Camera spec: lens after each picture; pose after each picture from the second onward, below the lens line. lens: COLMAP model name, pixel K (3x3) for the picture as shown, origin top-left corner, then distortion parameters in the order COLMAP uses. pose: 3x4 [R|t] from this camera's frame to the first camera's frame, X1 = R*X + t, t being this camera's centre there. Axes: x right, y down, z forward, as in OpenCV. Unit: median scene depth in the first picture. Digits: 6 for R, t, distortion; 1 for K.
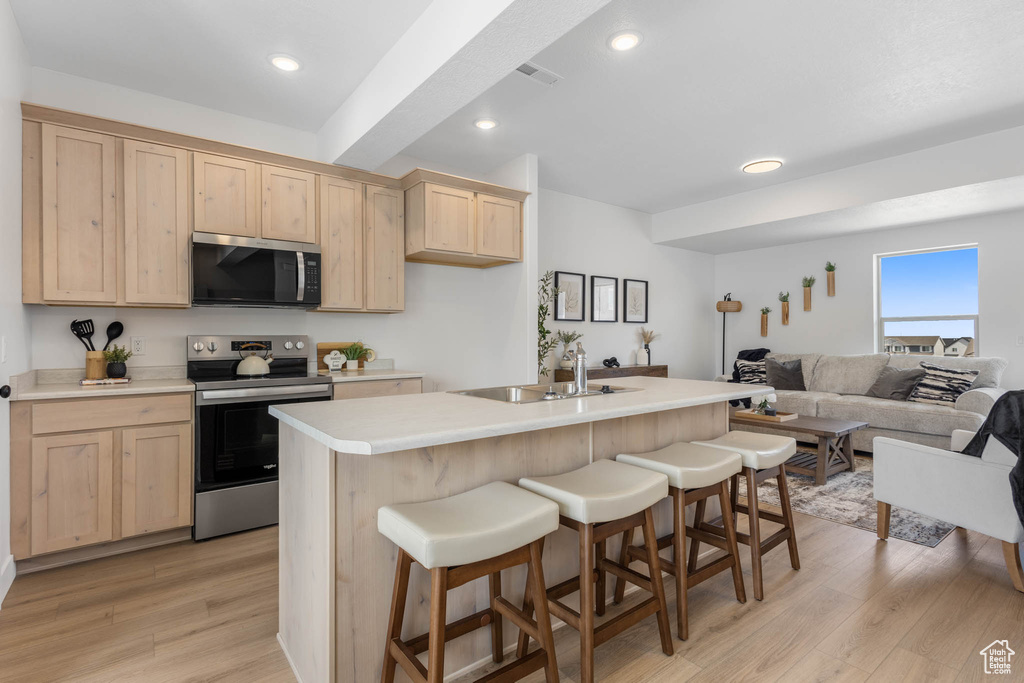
lens RADIAL K [[491.4, 0, 502.3], [0, 491.4, 336.4], [0, 0, 1]] dist [0.006784, 0.001371]
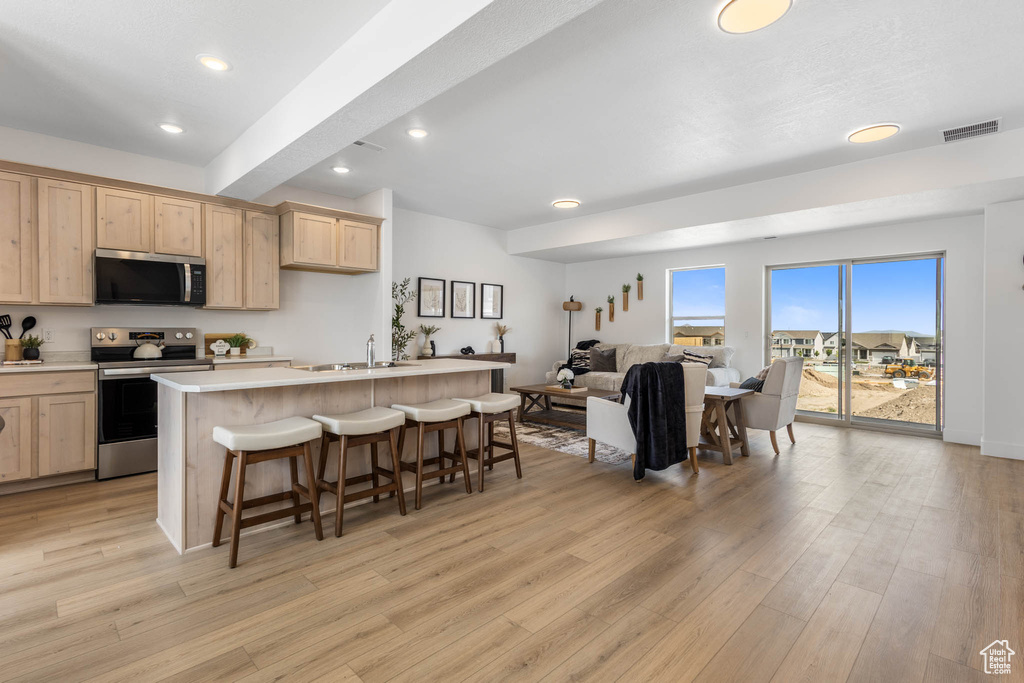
lens RADIAL K [[483.6, 0, 501.0], [0, 483.6, 332.8], [0, 0, 1]] dist [0.014060, -0.004283]
pose [[0.990907, 0.004900, 0.134456, 0.211995], [-0.006081, 0.999946, 0.008378, -0.004356], [-0.134407, -0.009120, 0.990884, -0.343031]]
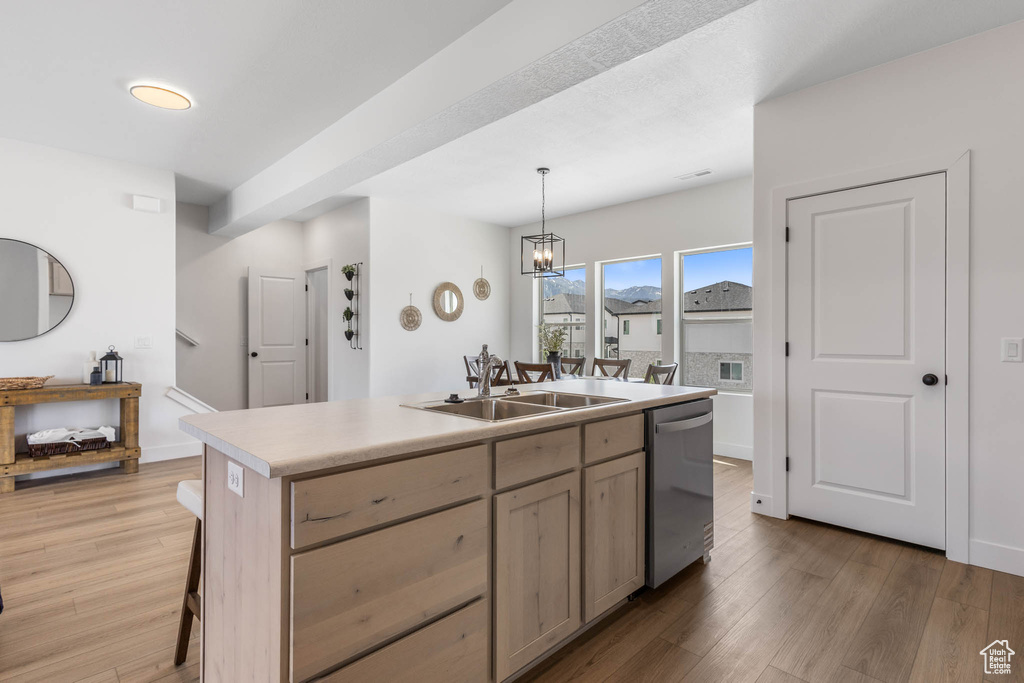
lens RADIAL K [[493.3, 0, 511.3], [0, 493.3, 337.6], [0, 0, 1]] dist [0.003689, -0.000159]
pose [[-0.989420, -0.000109, -0.145080, 0.150361], [0.000456, 0.999992, -0.003865, 0.001818], [0.145079, -0.003891, -0.989412, 1.155369]]
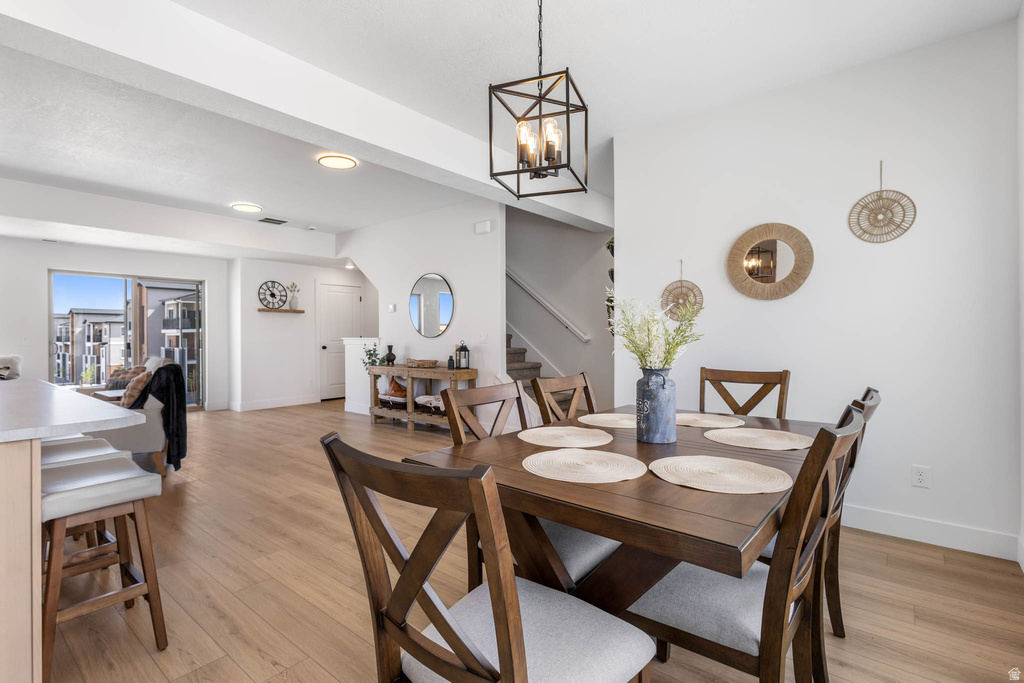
lens RADIAL K [[481.7, 0, 517.2], [0, 481.7, 333.0], [0, 0, 1]] dist [0.003742, -0.000434]
pose [[-0.247409, 0.007200, 0.968884, -0.591887], [0.005269, 0.999968, -0.006086, 0.001996], [-0.968897, 0.003599, -0.247439, 0.104523]]
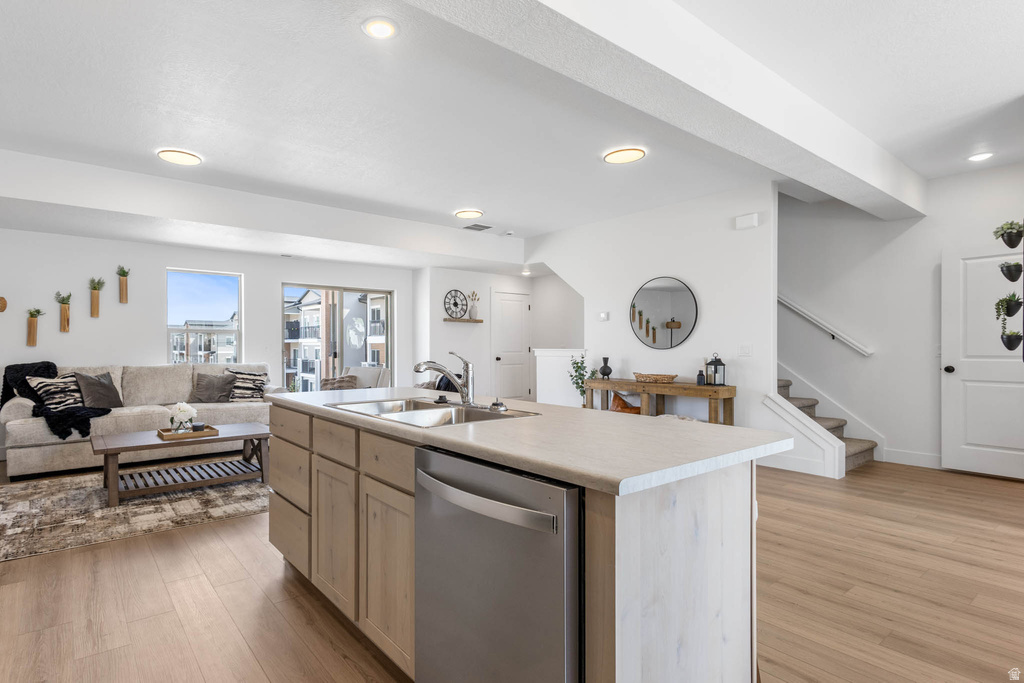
lens RADIAL K [[521.3, 0, 459.6], [0, 521.3, 347.4], [0, 0, 1]] dist [0.007101, 0.000382]
pose [[-0.001991, 0.001003, 0.999998, -0.509340], [-0.001850, 0.999998, -0.001007, 0.003204], [-0.999996, -0.001852, -0.001989, 0.589461]]
